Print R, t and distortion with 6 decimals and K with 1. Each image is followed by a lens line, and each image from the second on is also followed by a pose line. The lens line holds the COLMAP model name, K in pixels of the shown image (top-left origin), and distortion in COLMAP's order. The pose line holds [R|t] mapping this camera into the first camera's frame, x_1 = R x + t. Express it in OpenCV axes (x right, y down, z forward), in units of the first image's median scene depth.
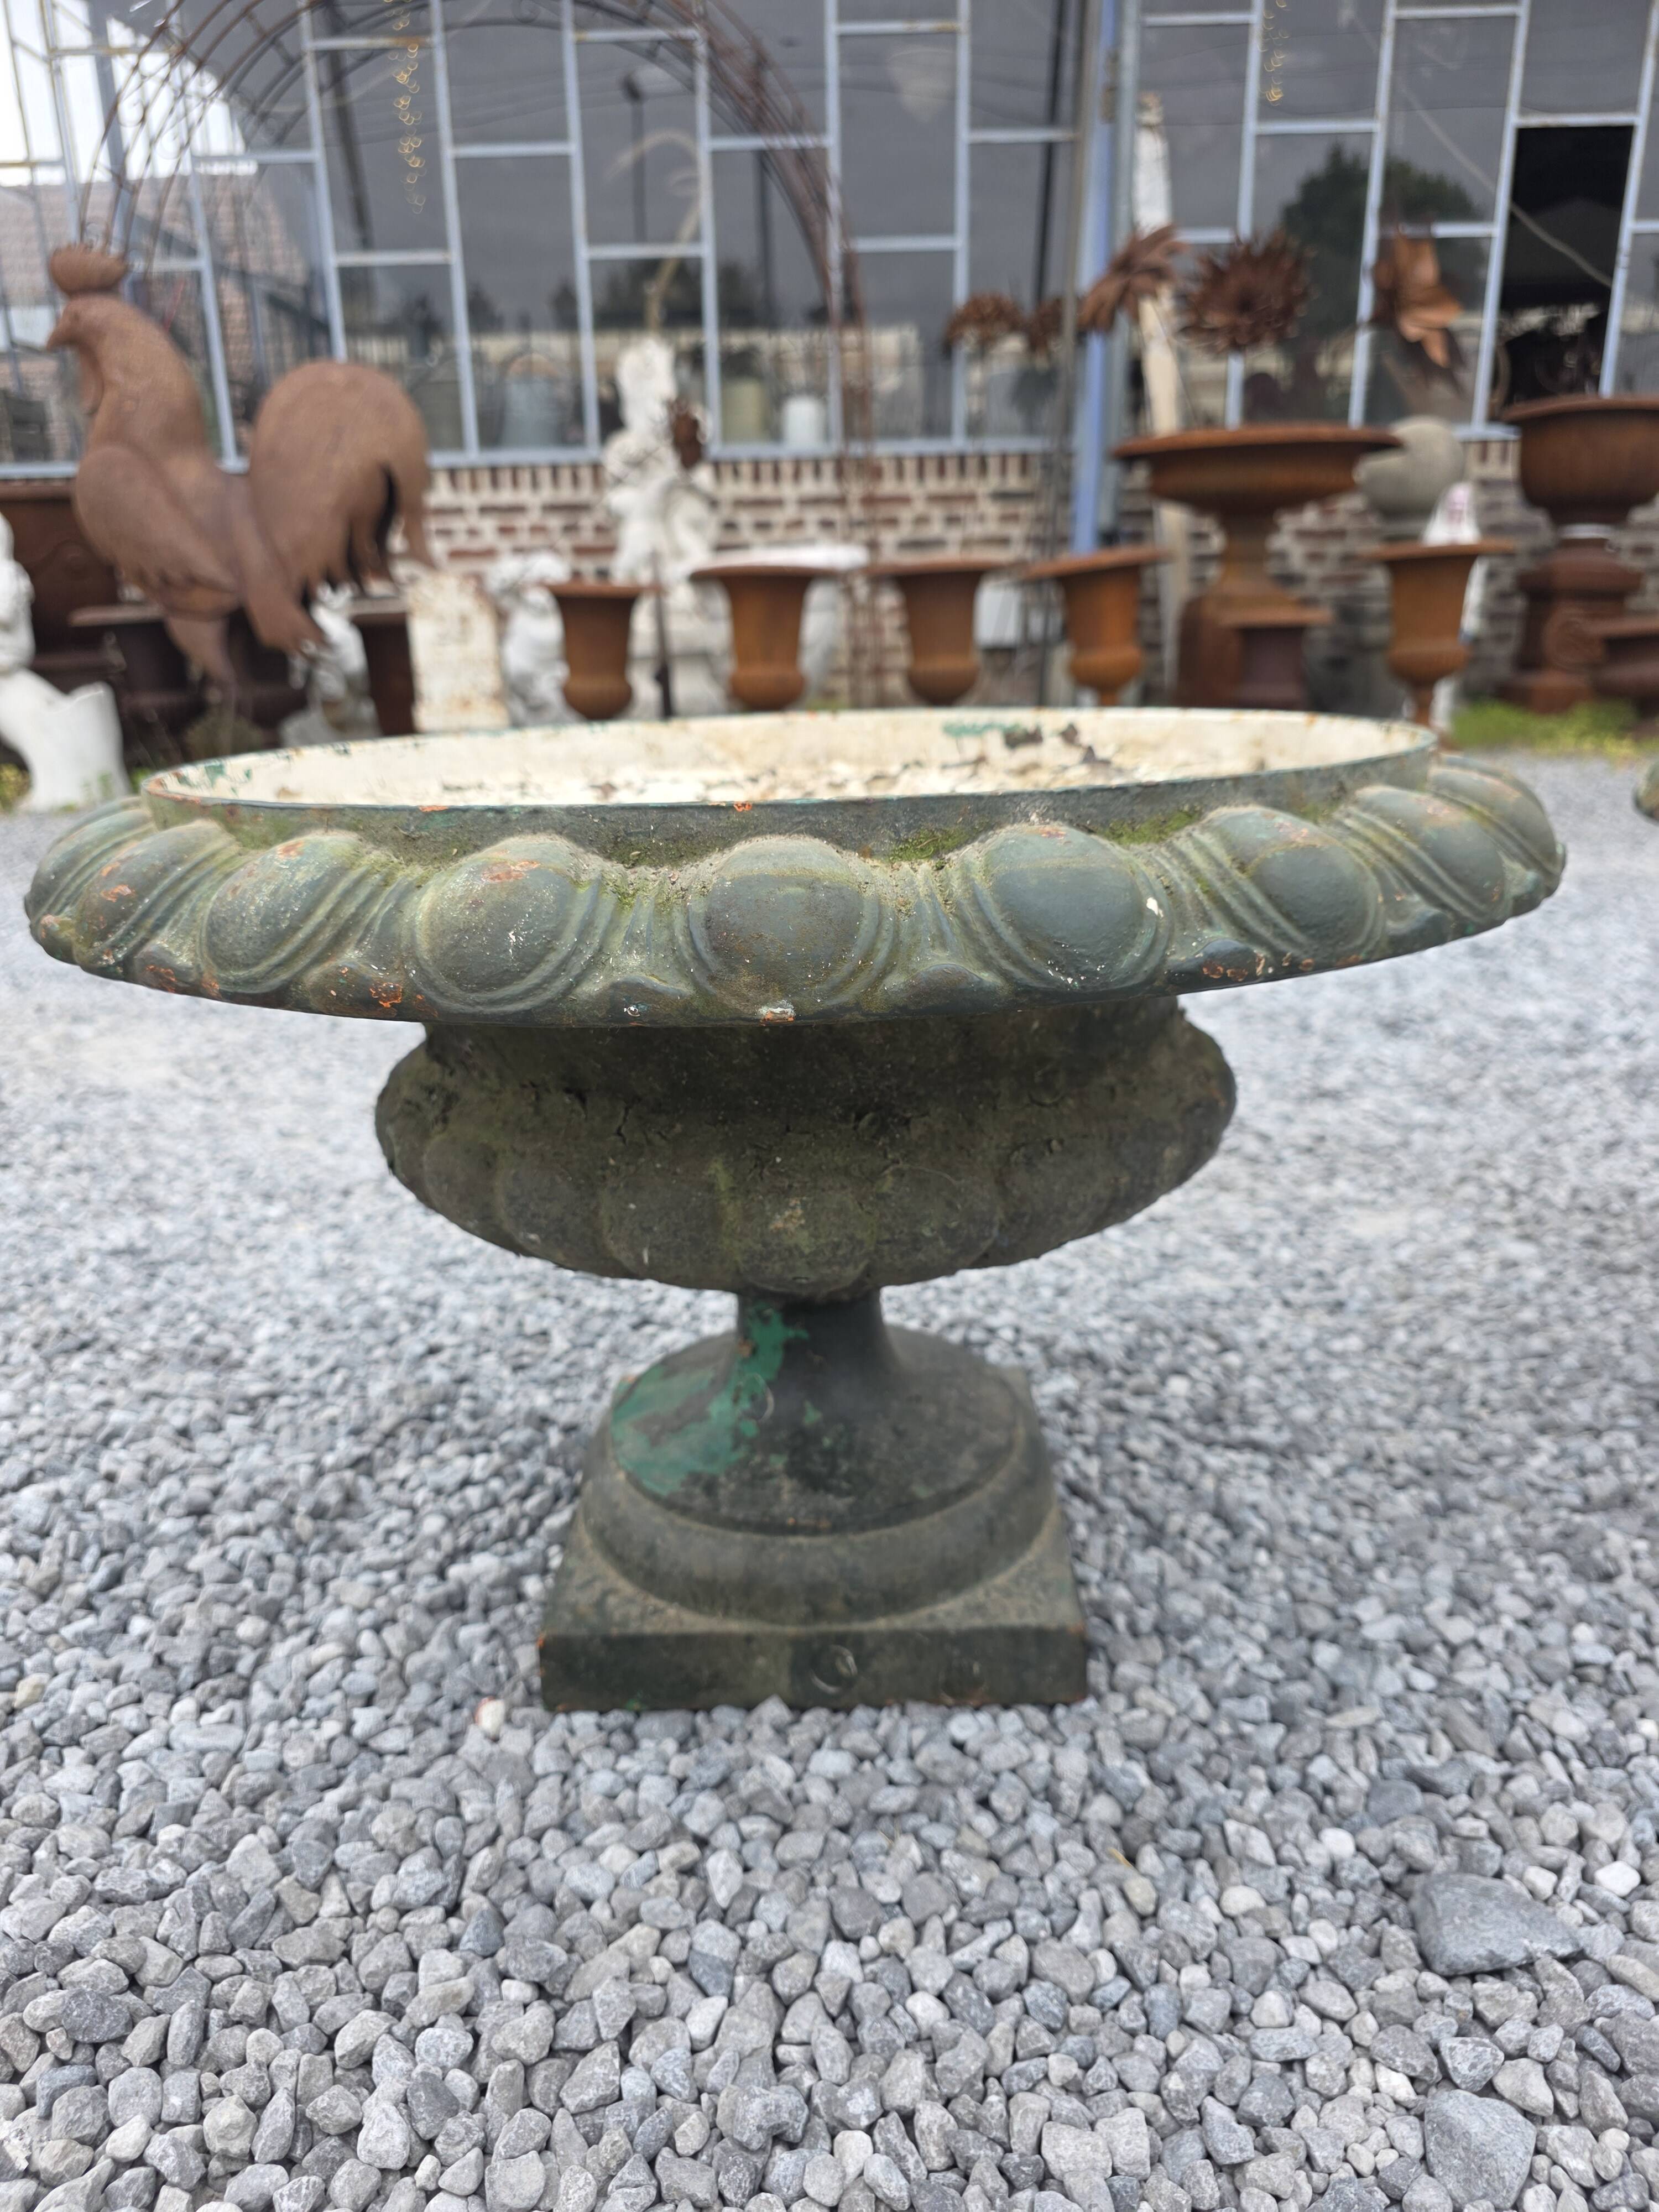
lens RADIAL K [[1518.2, 0, 813.8], [0, 1518.2, 1119.3], [0, 0, 1]] dist [0.016580, -0.019822]
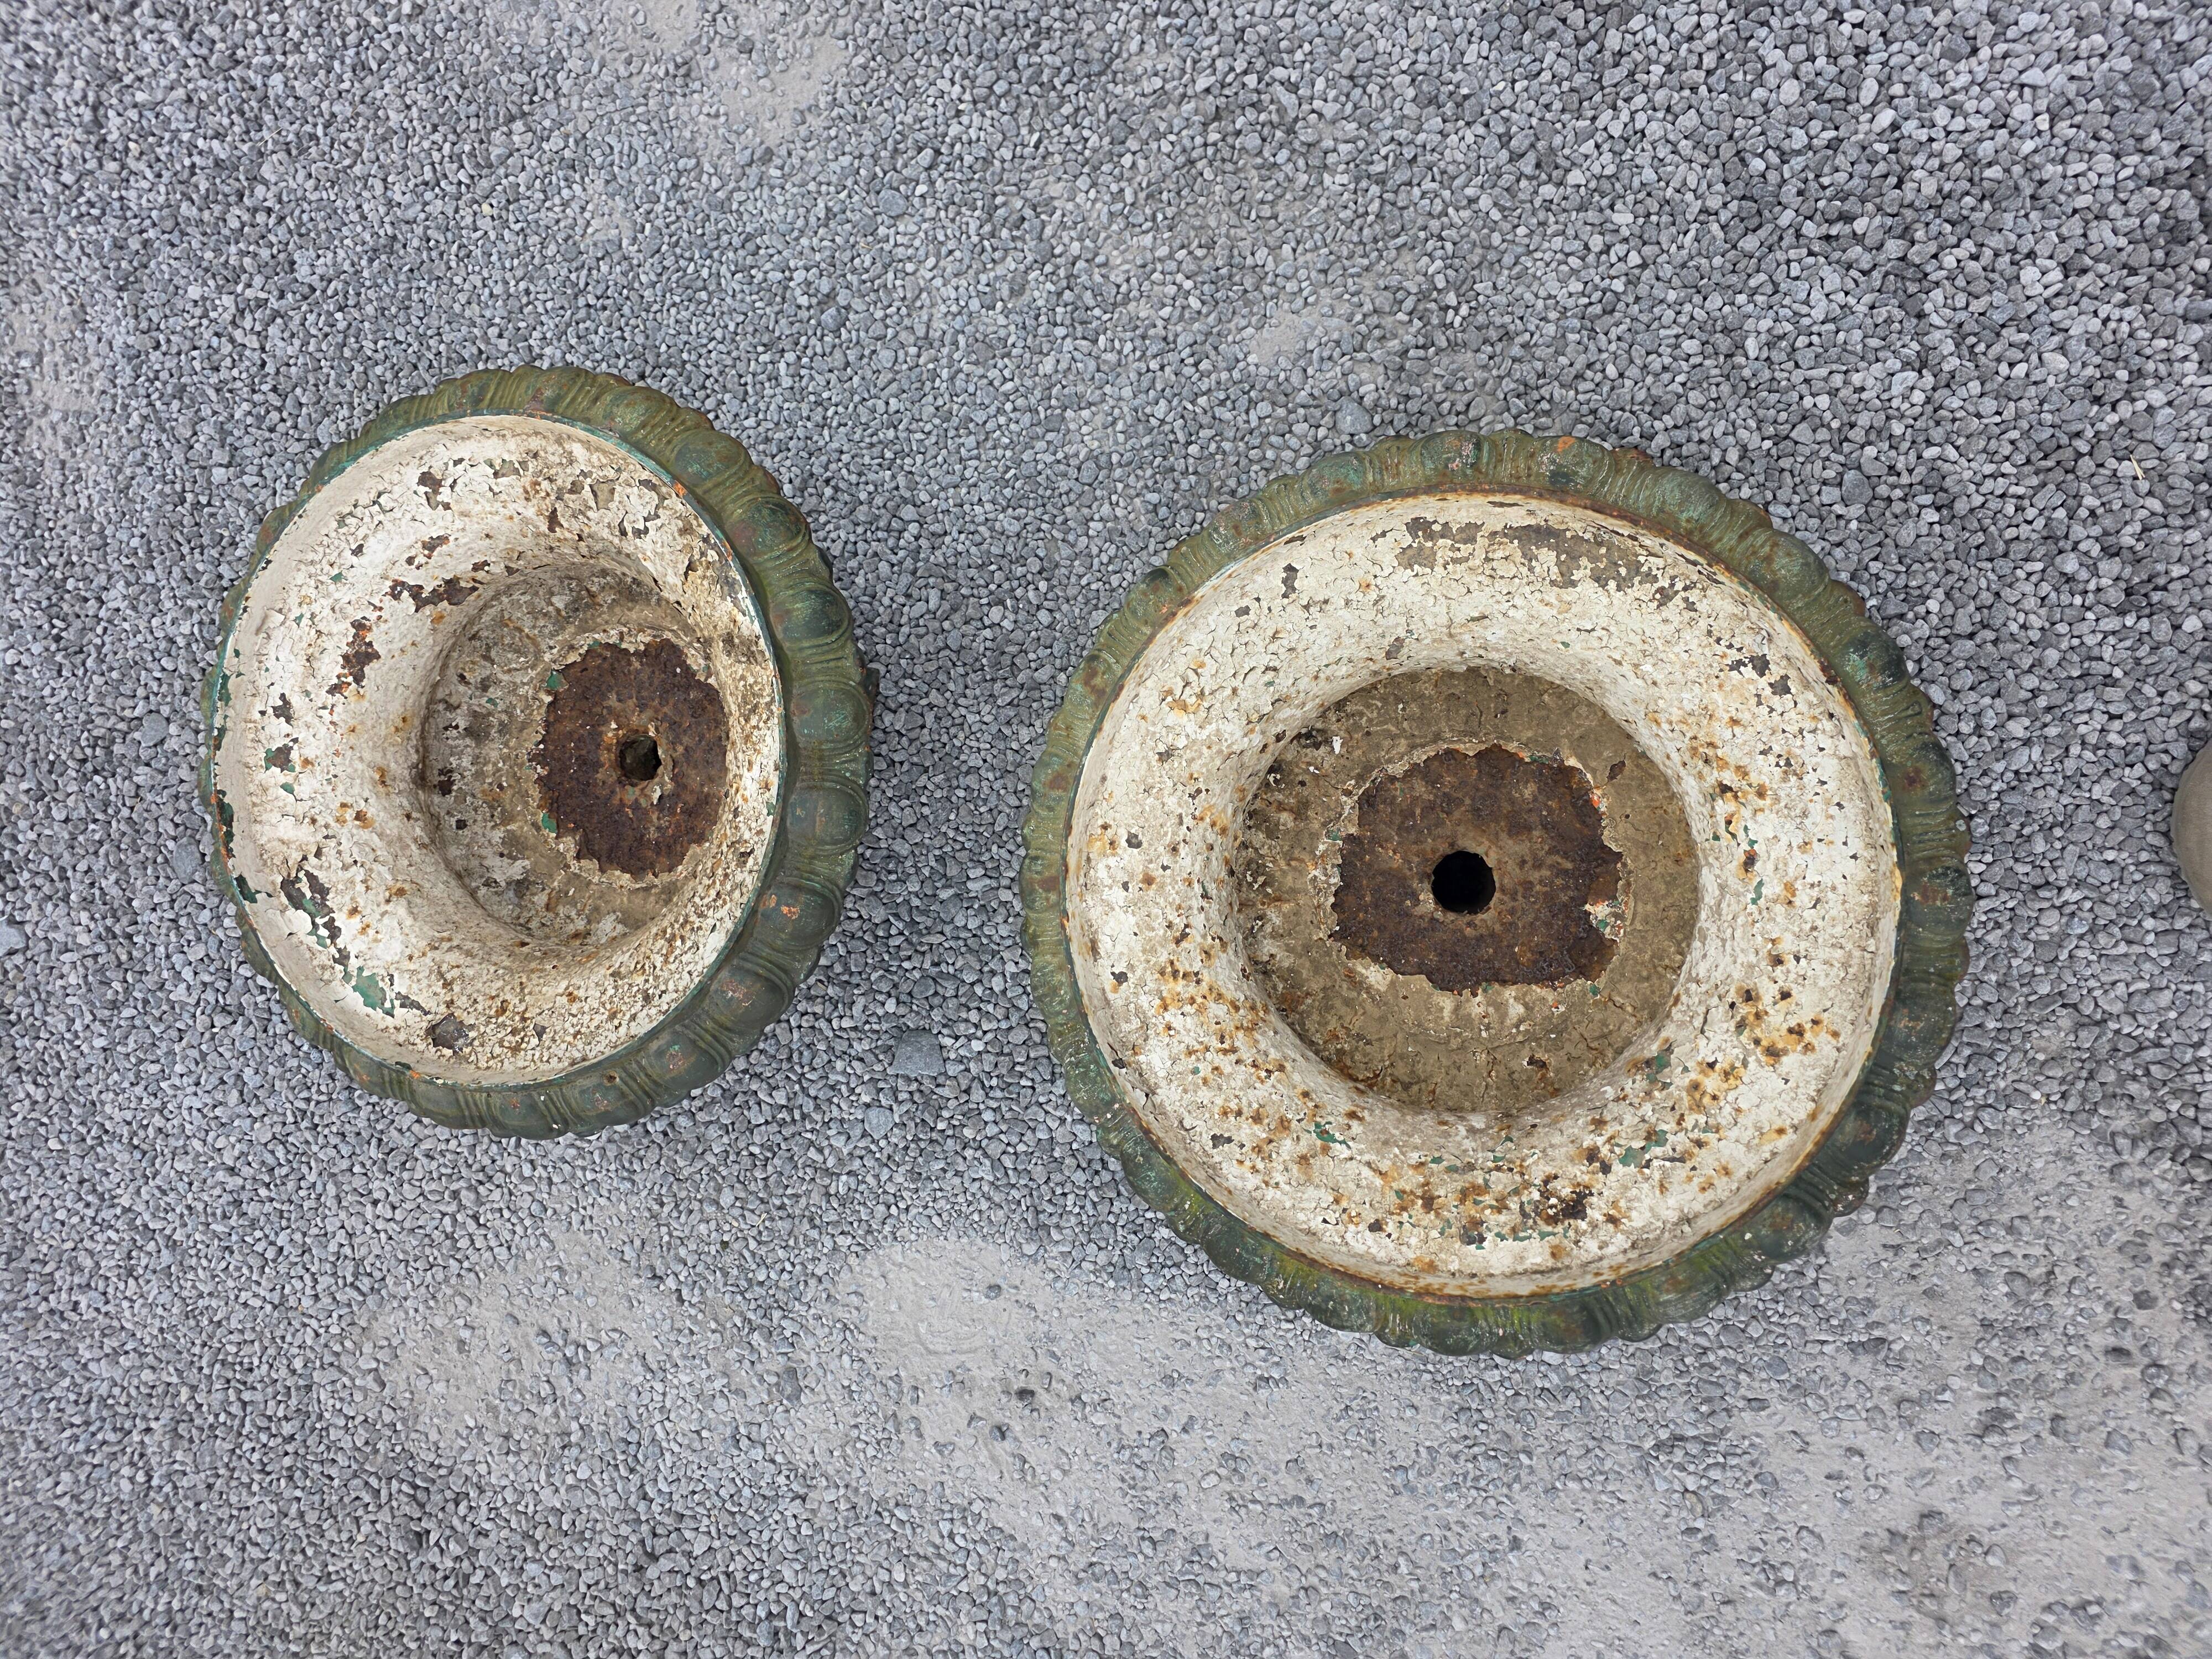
lens RADIAL K [[1480.8, 0, 1121.7], [0, 1480.8, 805.8], [0, 0, 1]] dist [0.048859, -0.041198]
pose [[0.951637, 0.179242, -0.249517, 0.960079], [0.191000, 0.290968, 0.937474, -1.440219], [0.240636, -0.939793, 0.242661, 0.590162]]
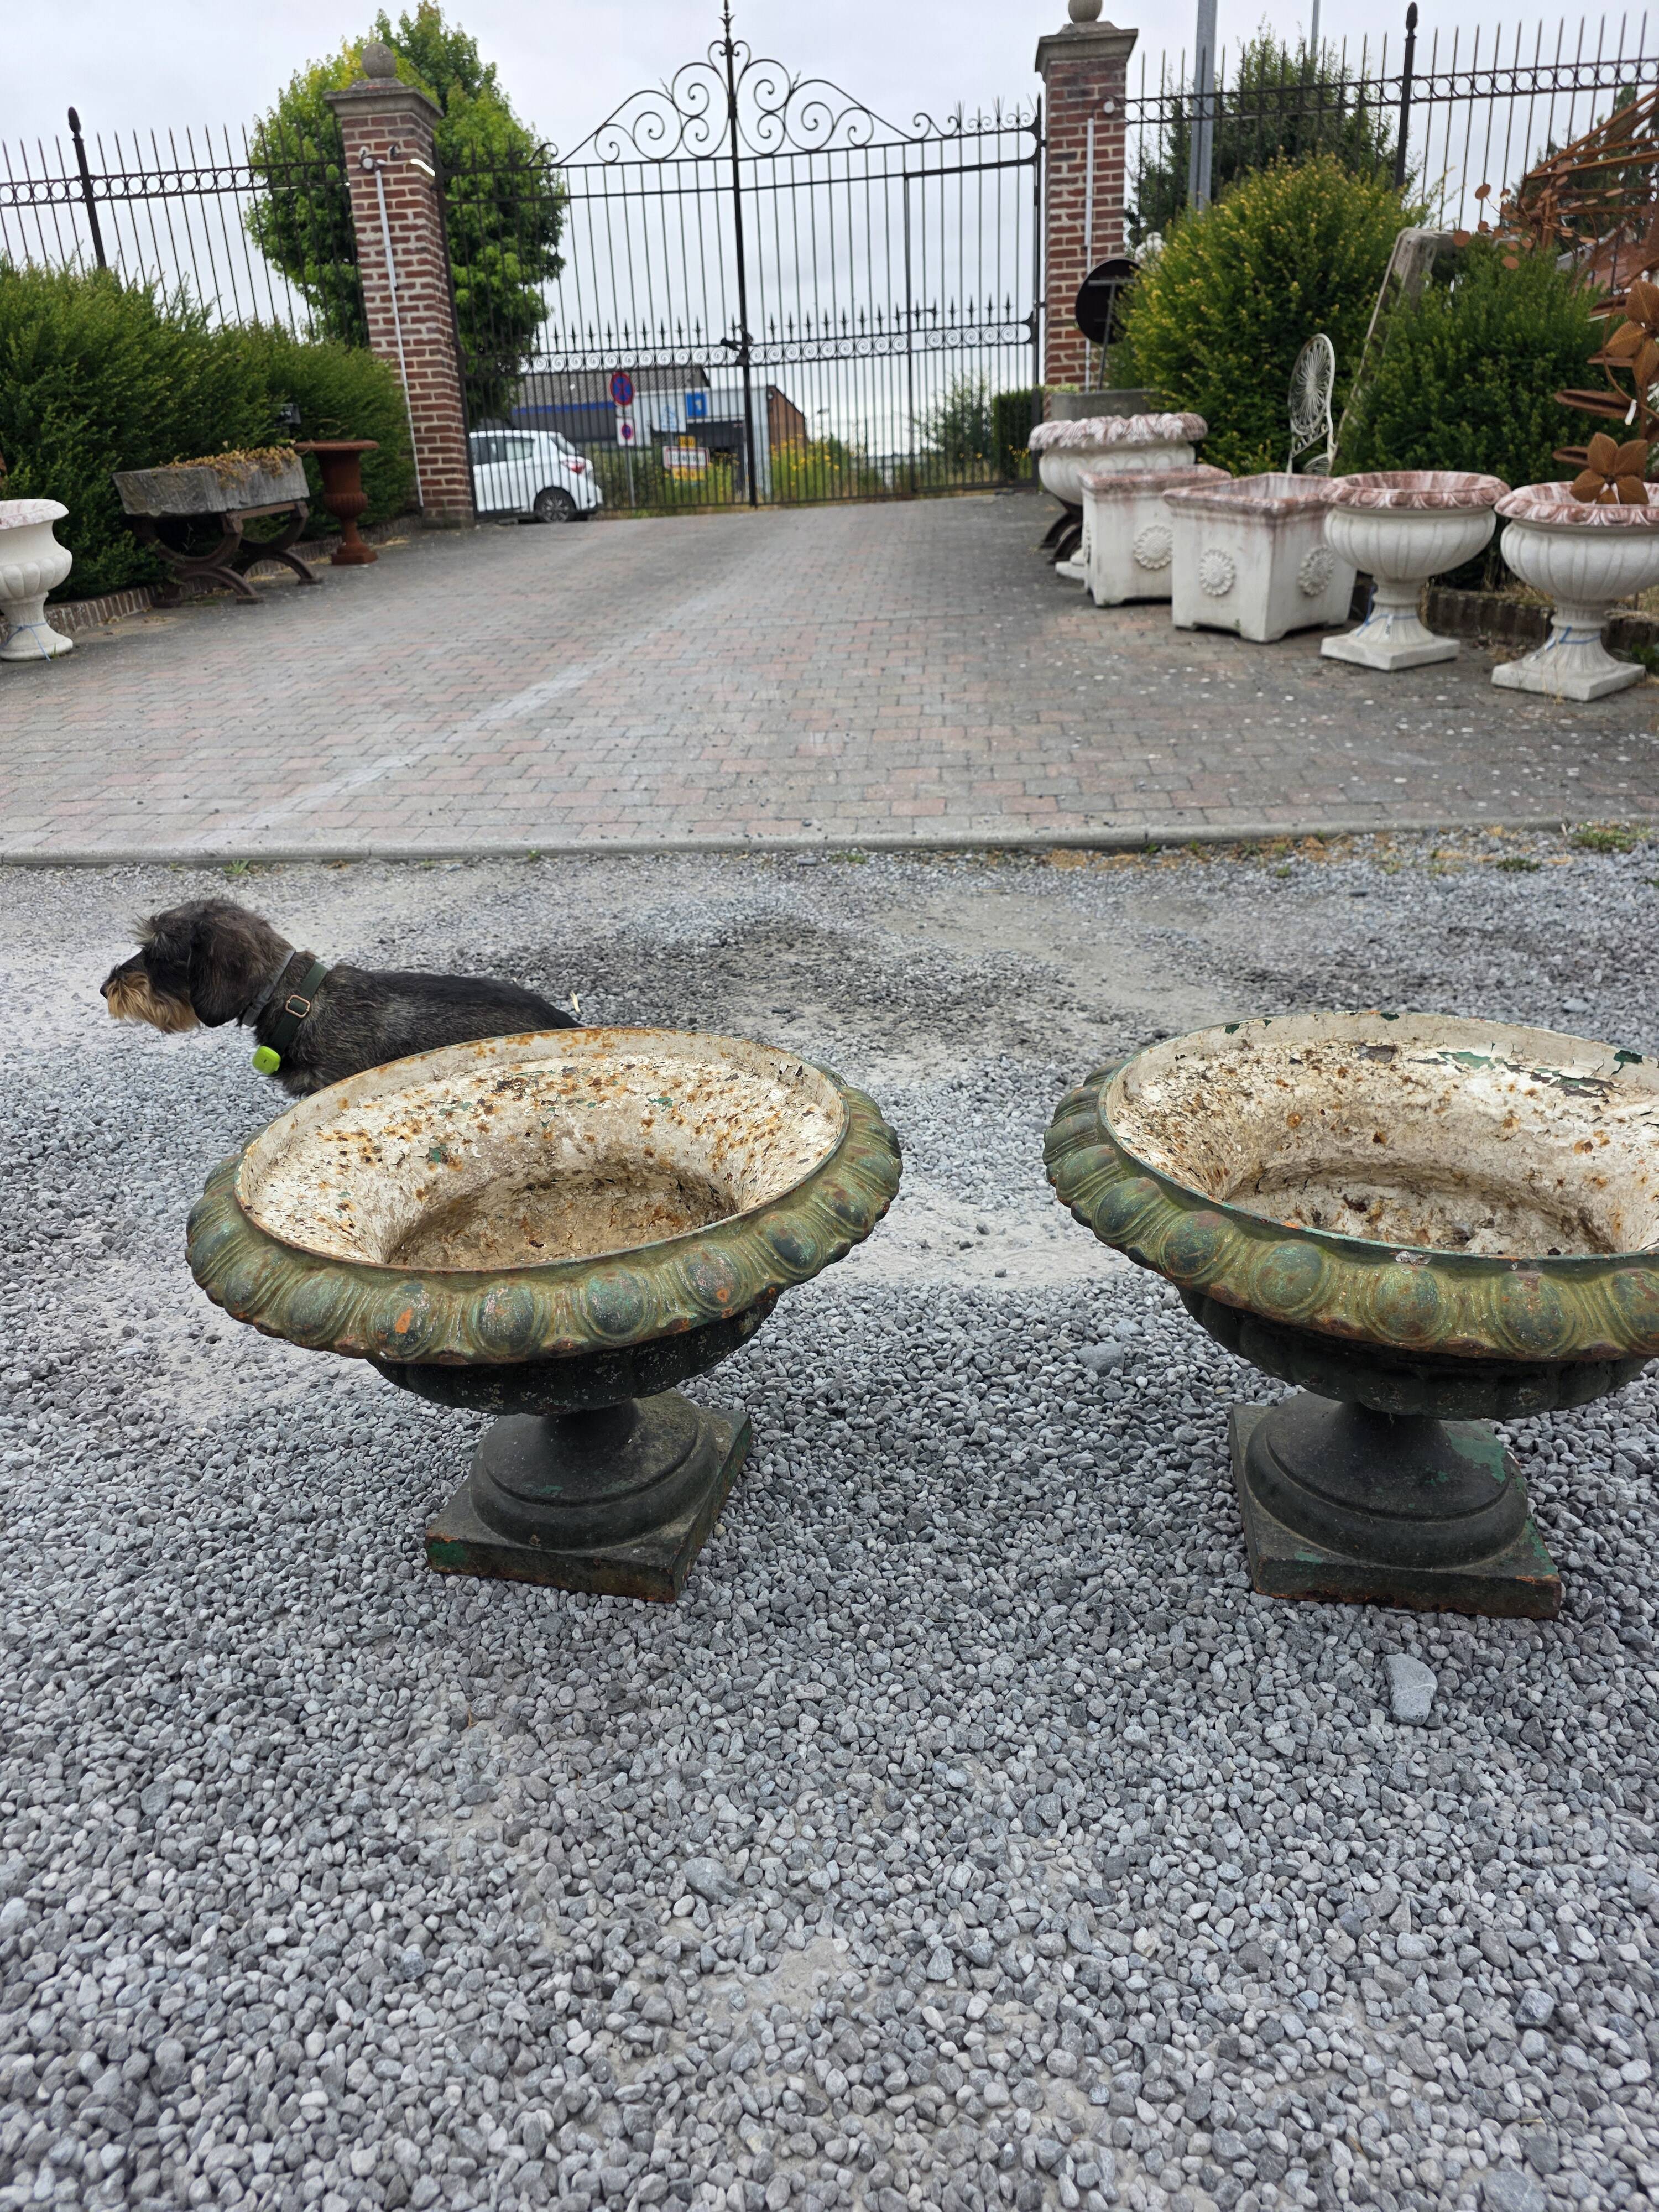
lens RADIAL K [[1479.0, 0, 821.2], [0, 1479.0, 1119.1], [0, 0, 1]] dist [0.043996, -0.034940]
pose [[-0.989128, 0.017097, 0.146061, 0.387047], [0.106314, 0.769363, 0.629903, -1.248224], [-0.101605, 0.638583, -0.762816, 2.099422]]
